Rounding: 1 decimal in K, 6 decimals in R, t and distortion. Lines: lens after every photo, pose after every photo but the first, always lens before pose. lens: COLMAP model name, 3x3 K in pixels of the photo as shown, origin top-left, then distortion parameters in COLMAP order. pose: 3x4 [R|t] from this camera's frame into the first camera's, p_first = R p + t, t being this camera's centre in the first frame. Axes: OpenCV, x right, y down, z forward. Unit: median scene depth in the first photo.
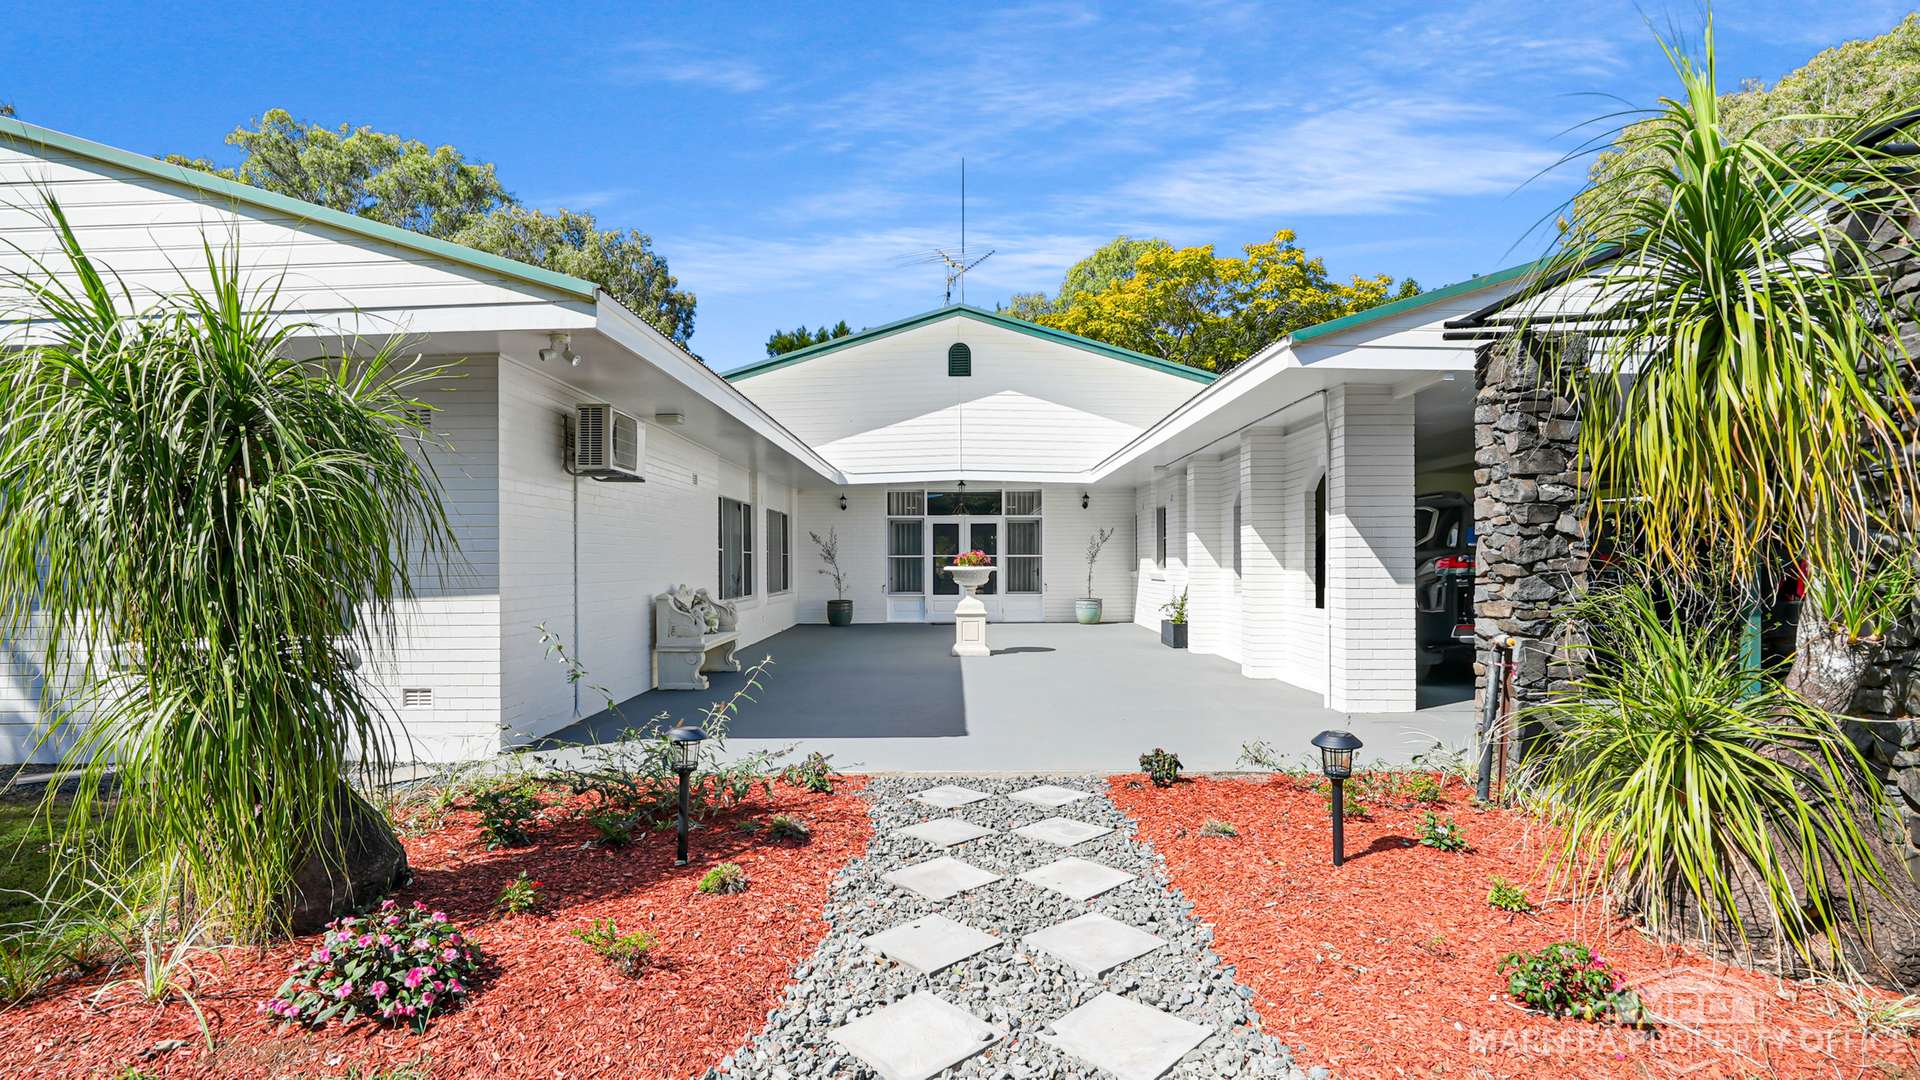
lens RADIAL K [[871.7, 0, 954.4], [0, 871.7, 552.8], [0, 0, 1]] dist [-0.001737, -0.000014]
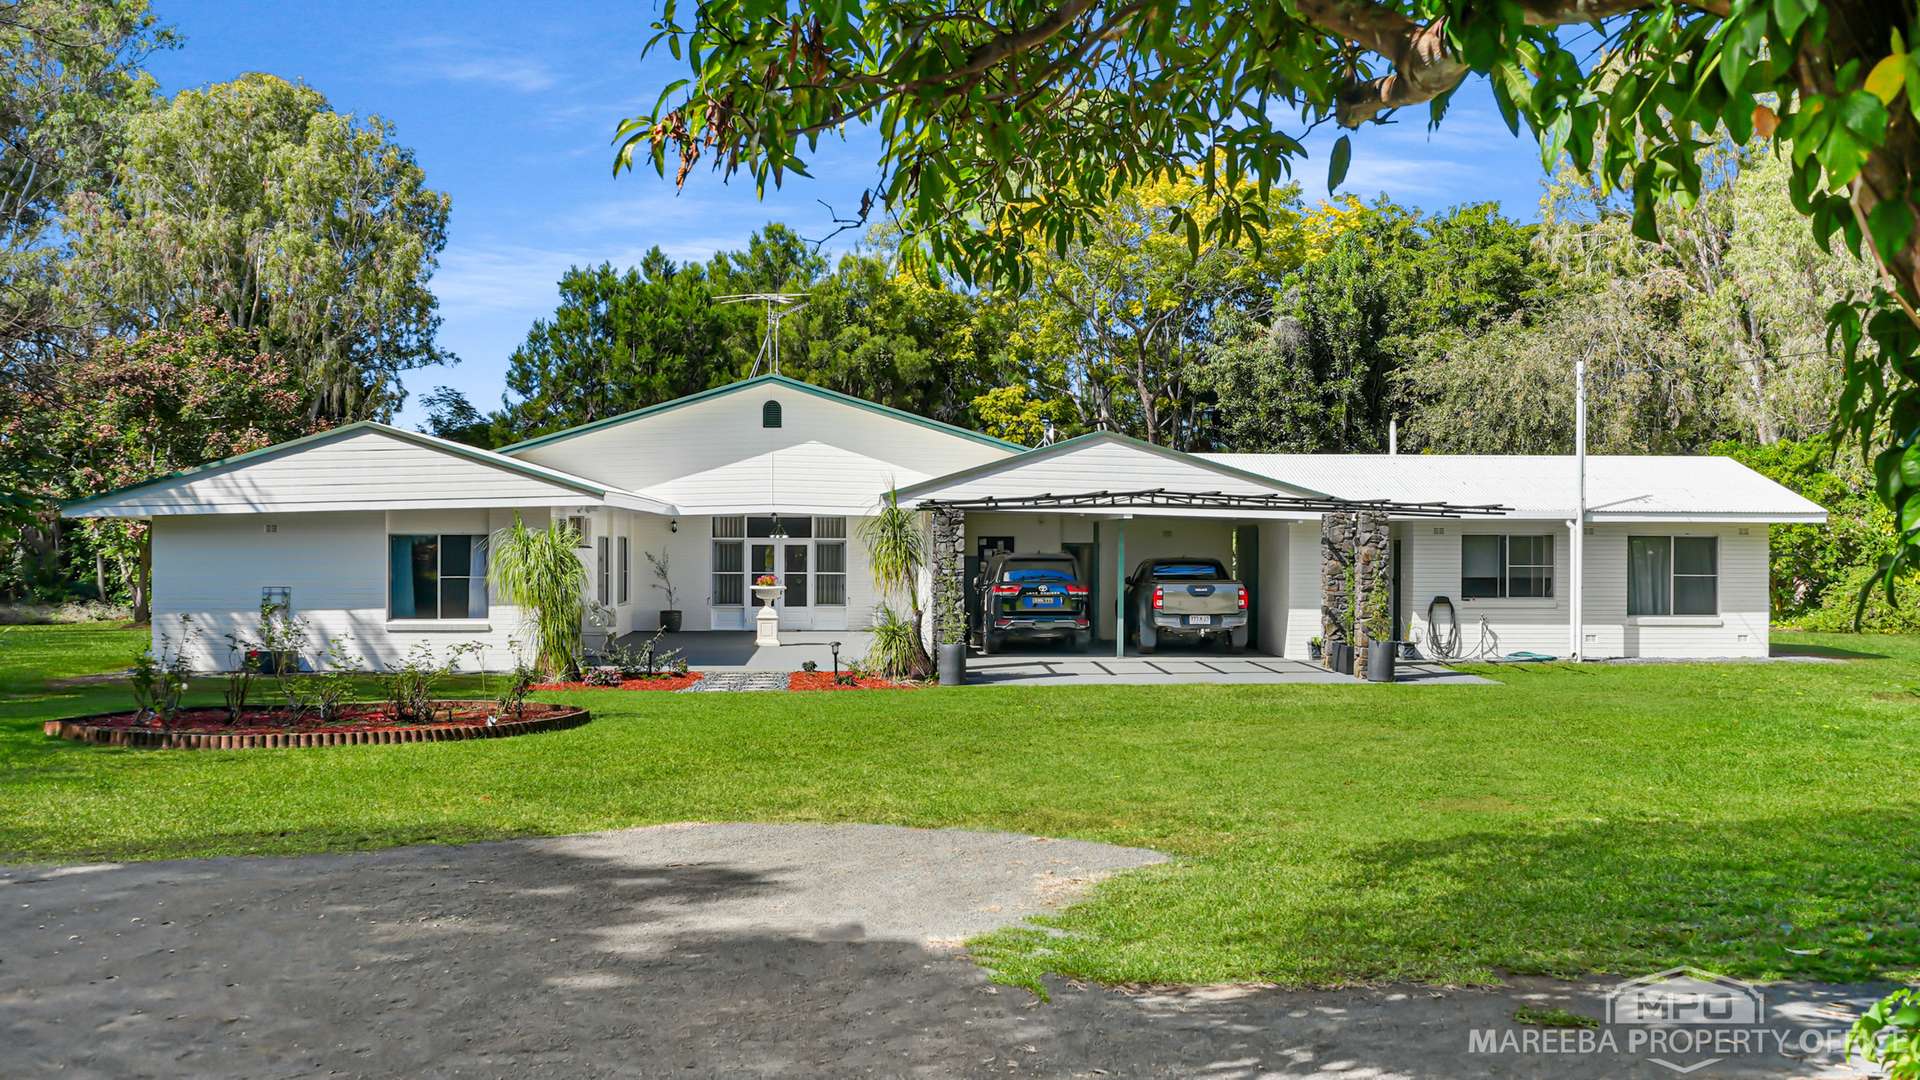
lens RADIAL K [[1862.6, 0, 963.6], [0, 1862.6, 539.0], [0, 0, 1]] dist [-0.013983, 0.000000]
pose [[0.998480, 0.006731, 0.054711, 0.120692], [-0.007163, 0.999945, 0.007700, -0.062746], [-0.054656, -0.008080, 0.998473, -1.481494]]
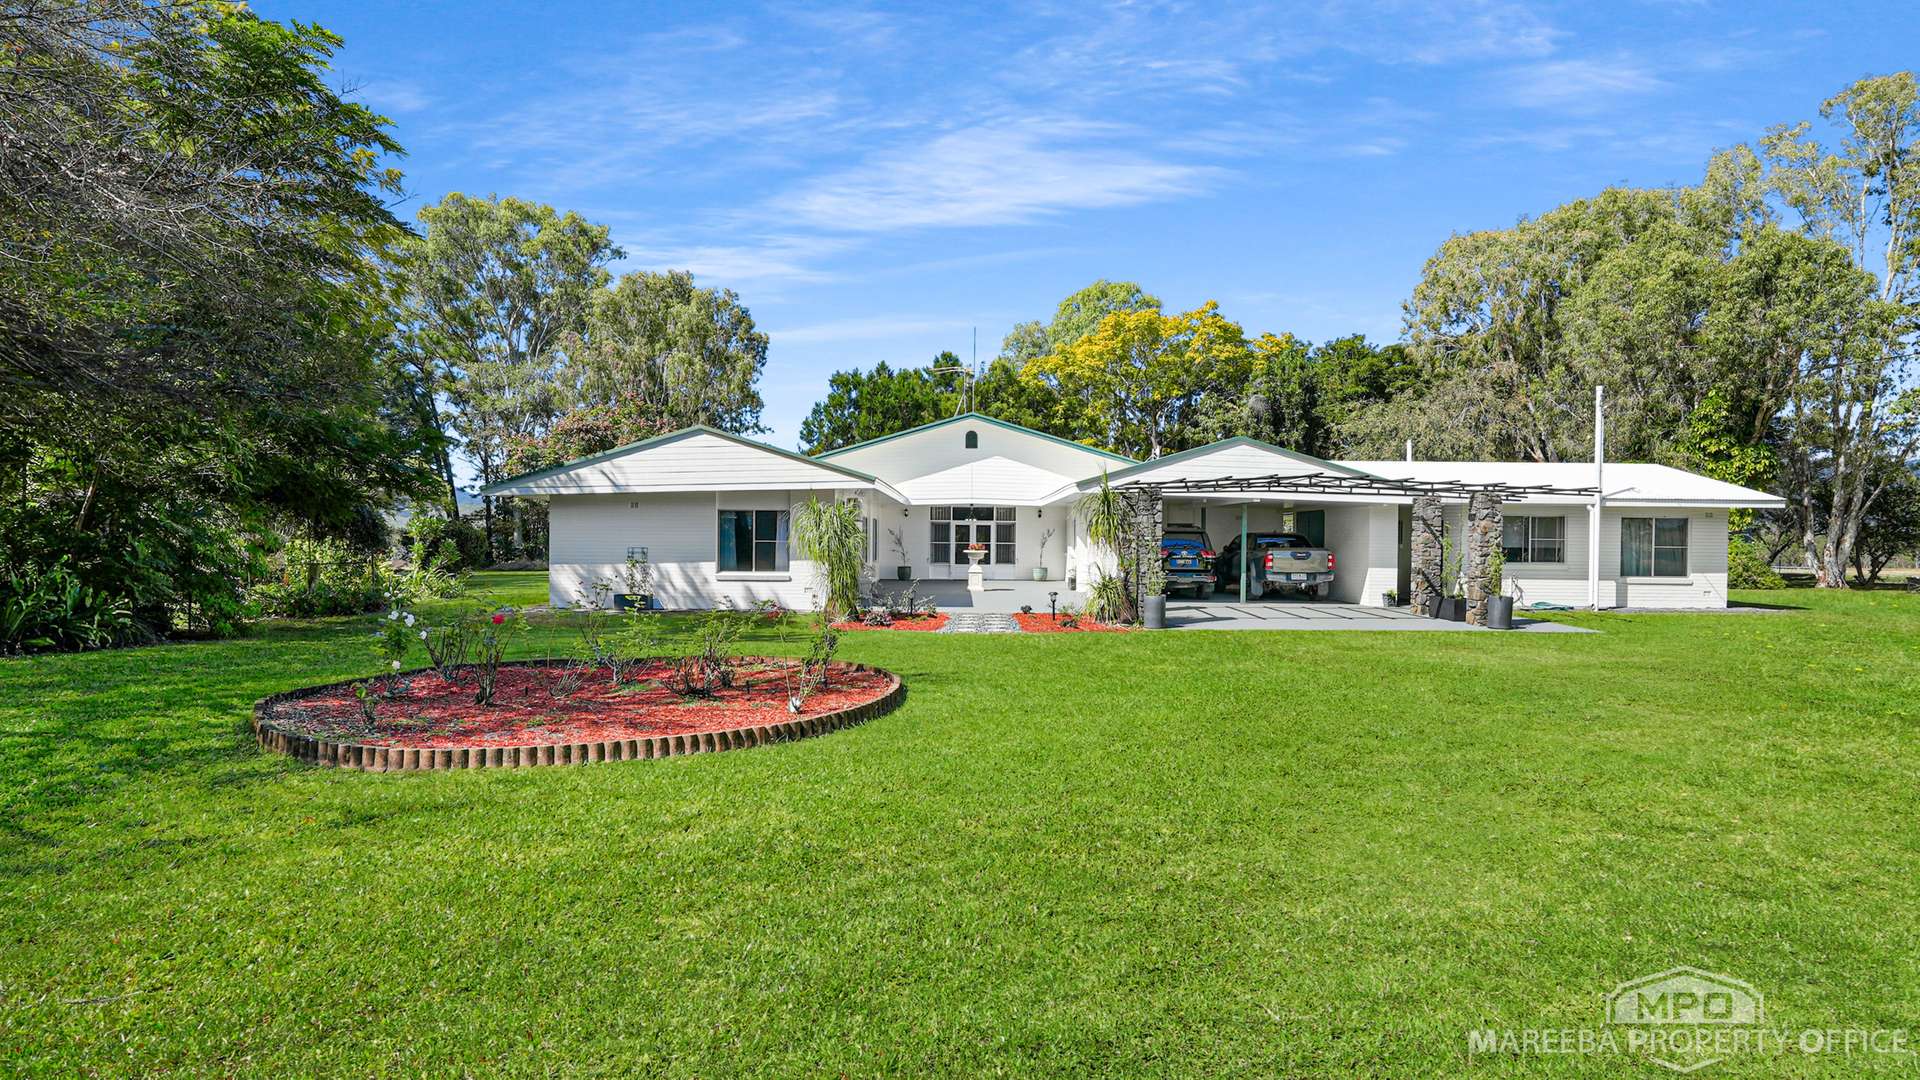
lens RADIAL K [[871.7, 0, 957.3], [0, 871.7, 539.4], [0, 0, 1]] dist [-0.001737, -0.000014]
pose [[0.999905, 0.013252, -0.003796, -0.013541], [-0.013192, 0.999794, 0.015414, -0.031642], [0.004000, -0.015362, 0.999874, -0.811390]]
